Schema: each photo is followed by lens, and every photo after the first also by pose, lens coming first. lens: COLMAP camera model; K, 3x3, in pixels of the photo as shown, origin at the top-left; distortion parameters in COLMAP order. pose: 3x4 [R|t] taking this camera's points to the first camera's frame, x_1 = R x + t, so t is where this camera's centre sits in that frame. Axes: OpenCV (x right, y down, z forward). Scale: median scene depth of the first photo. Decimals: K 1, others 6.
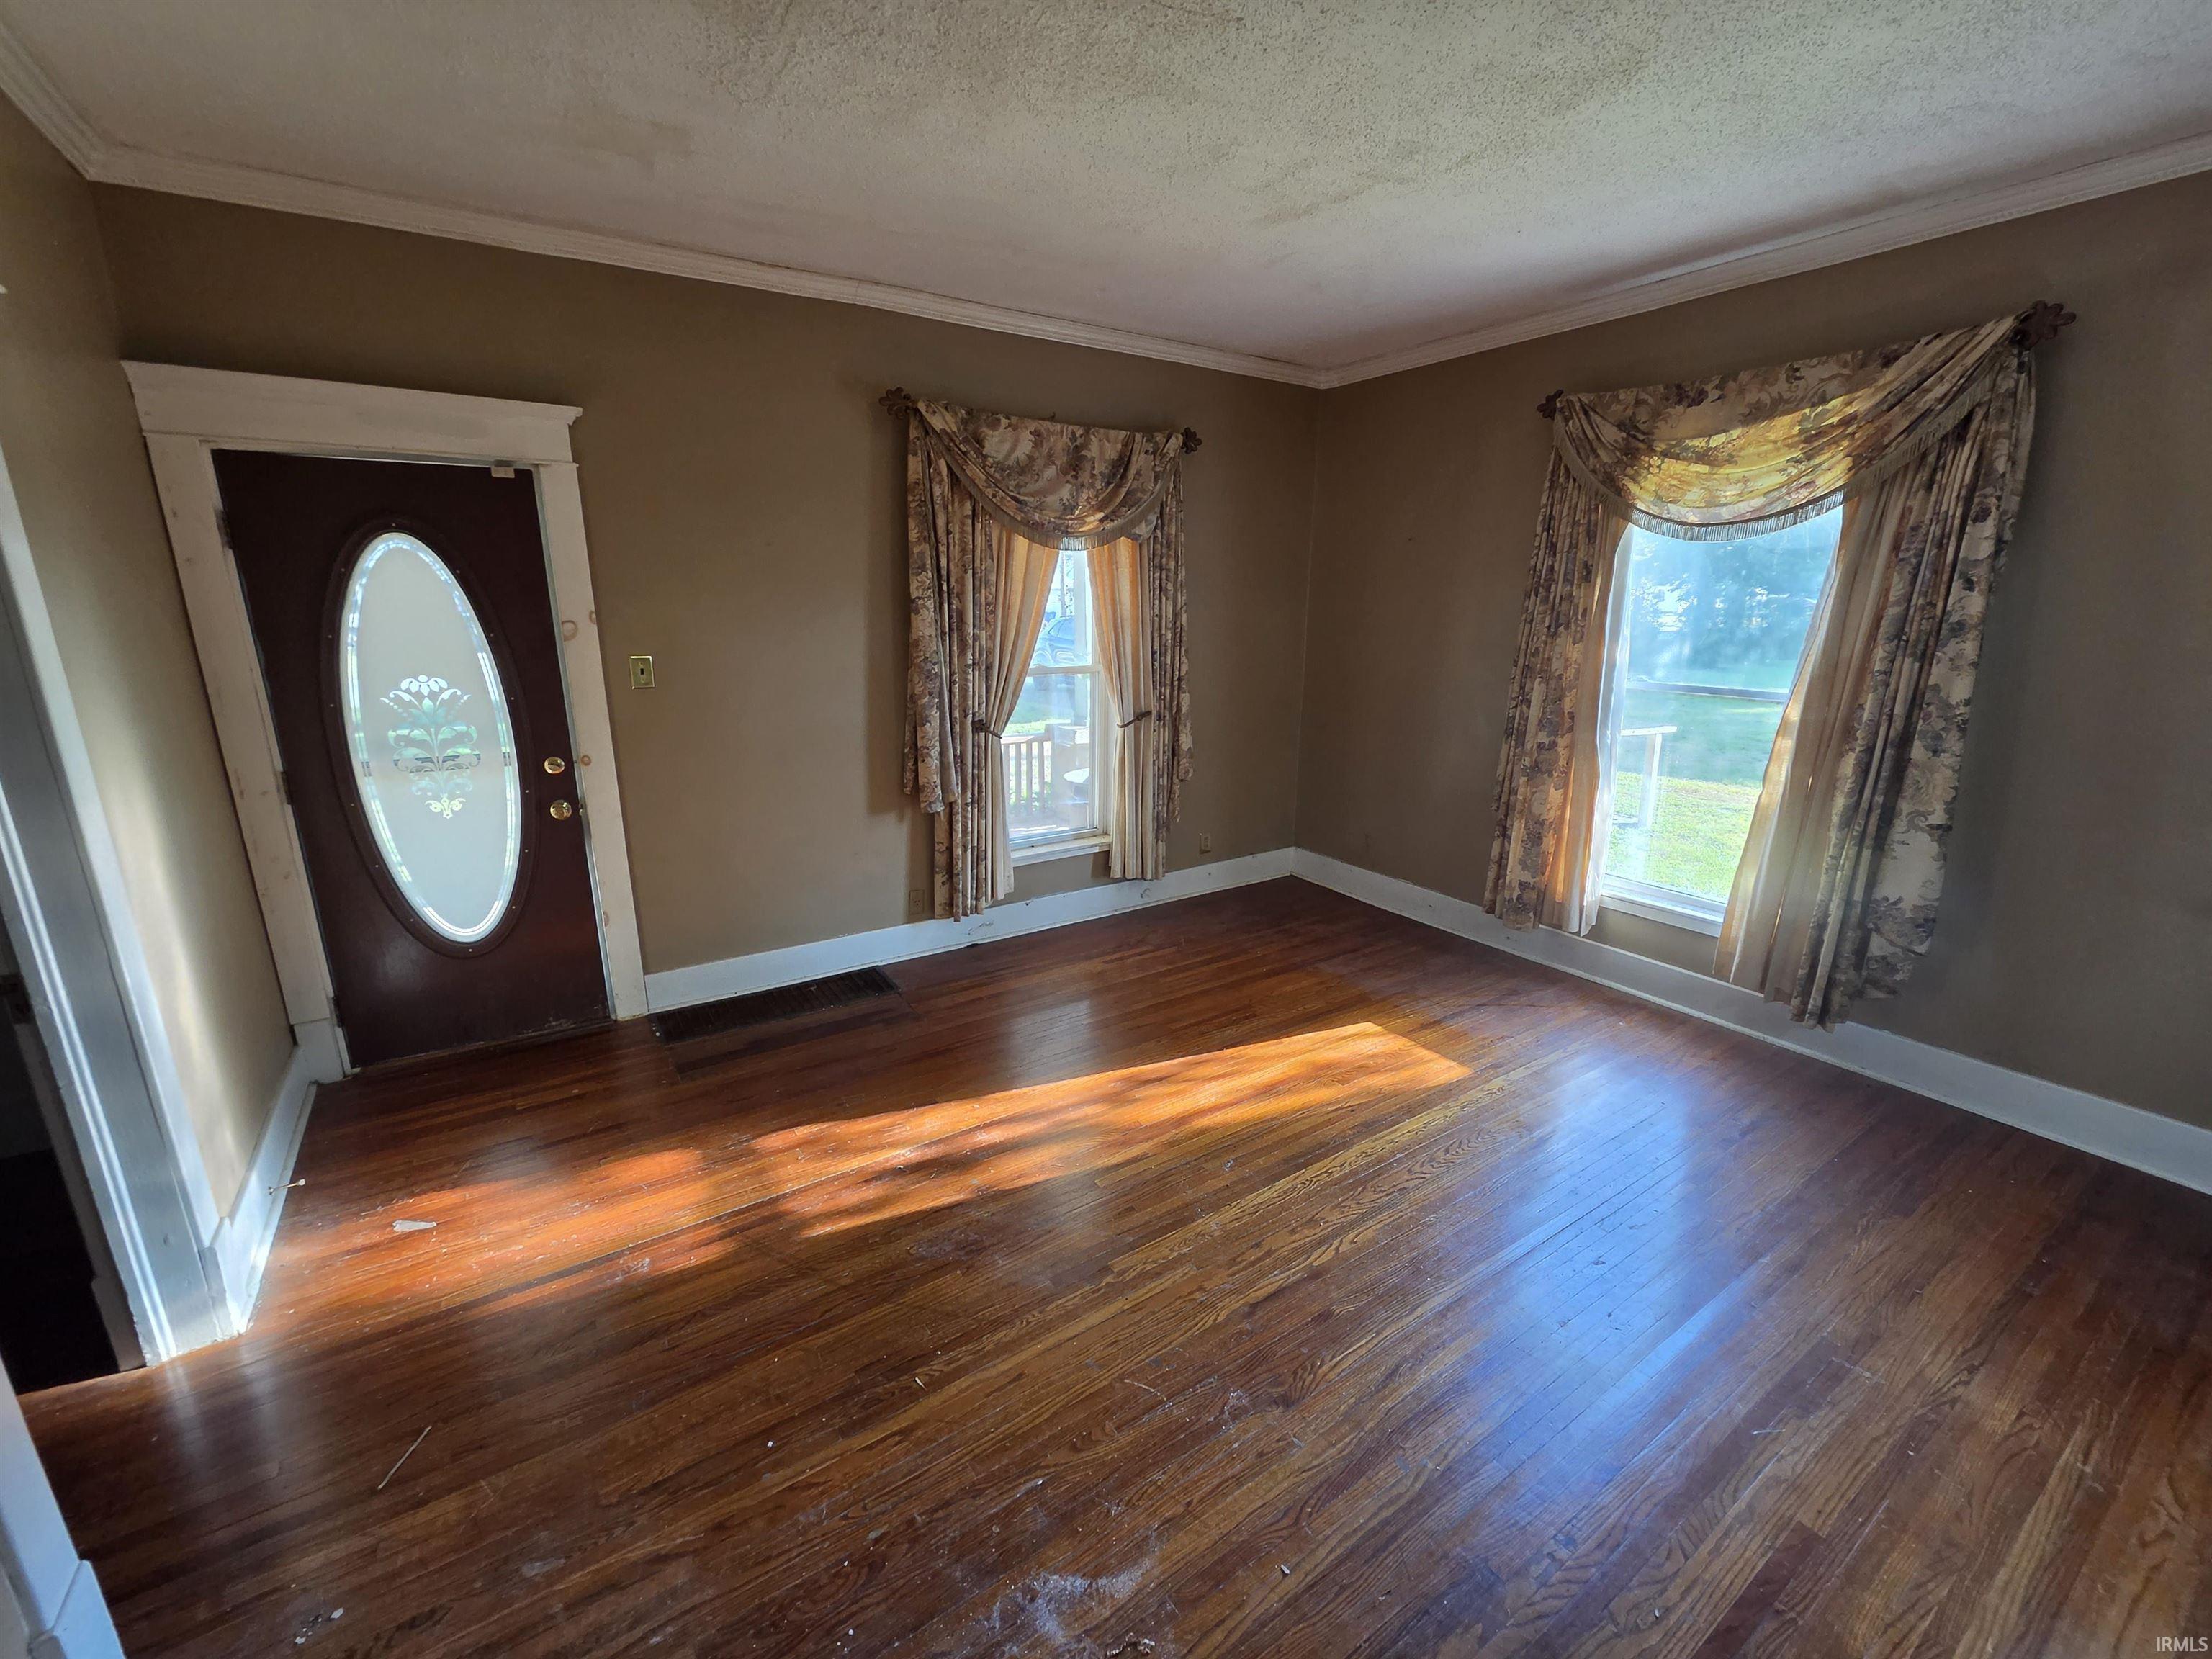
lens RADIAL K [[903.1, 0, 1106.7], [0, 903.1, 841.6], [0, 0, 1]] dist [-0.003025, -0.000344]
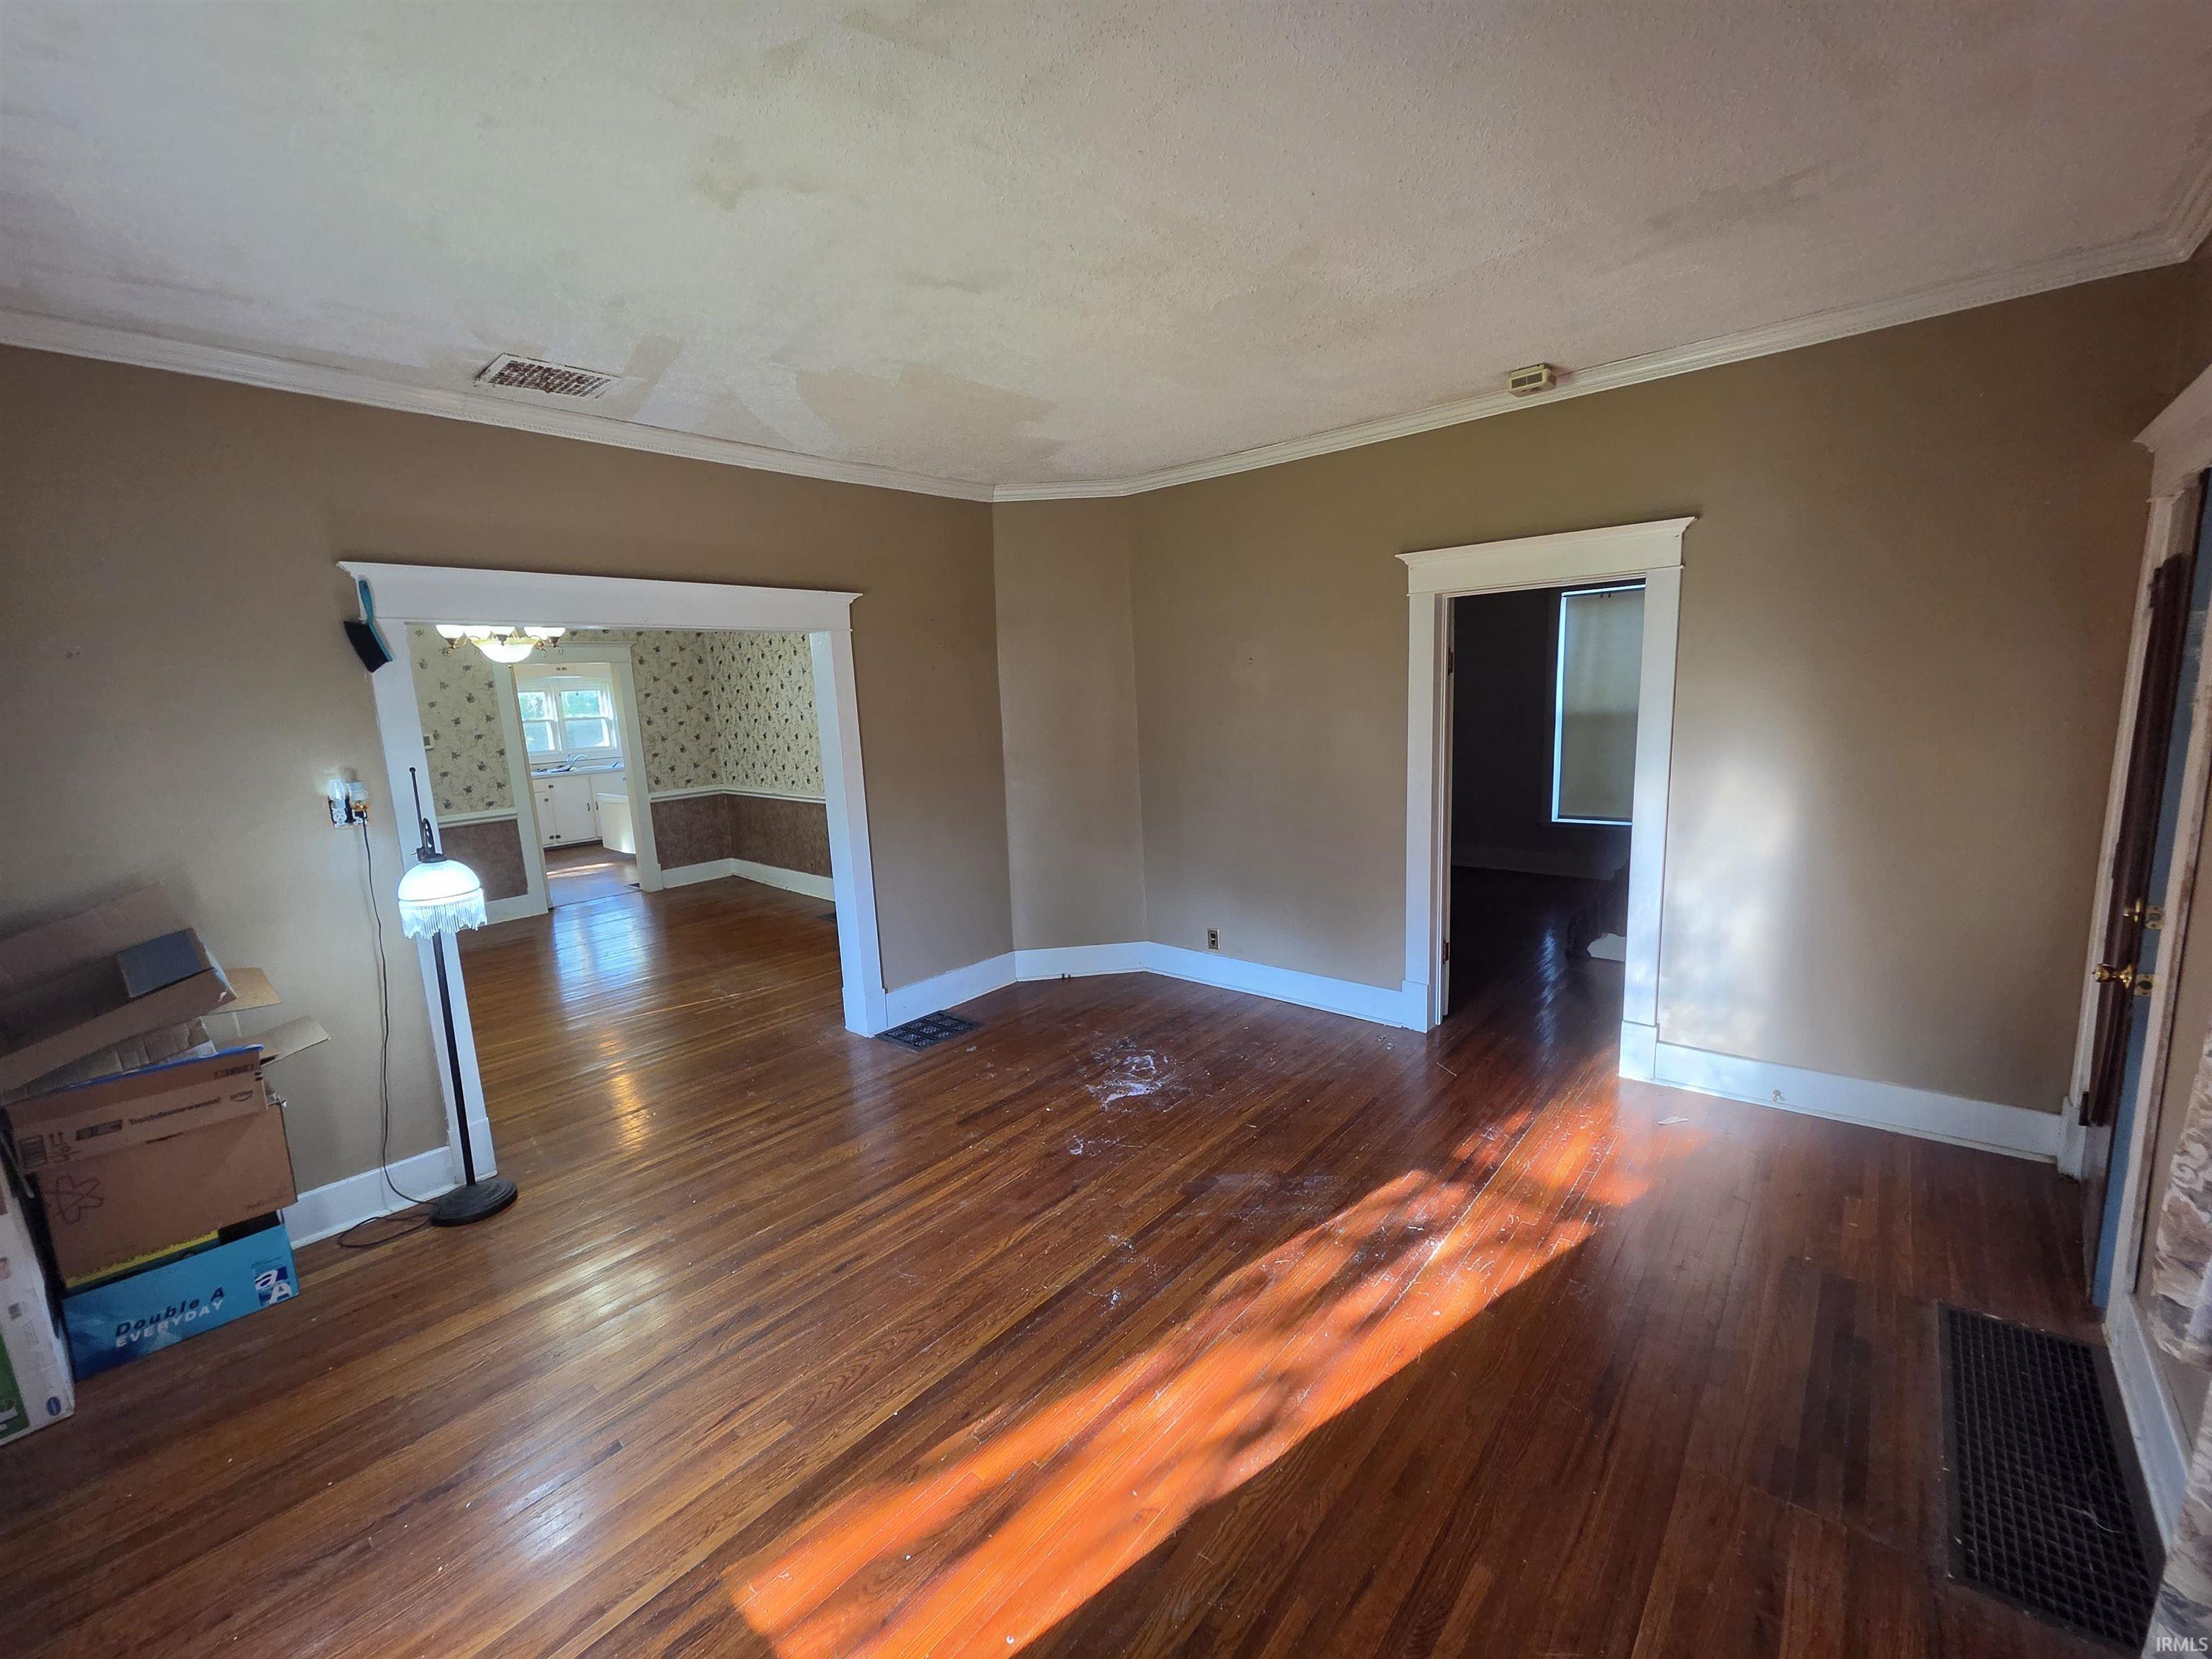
lens RADIAL K [[903.1, 0, 1103.1], [0, 903.1, 831.9], [0, 0, 1]] dist [-0.003025, -0.000344]
pose [[-0.964267, 0.077753, -0.253265, 0.366600], [-0.028470, 0.920017, 0.390843, -0.477079], [0.263397, 0.384088, -0.884929, 1.737887]]
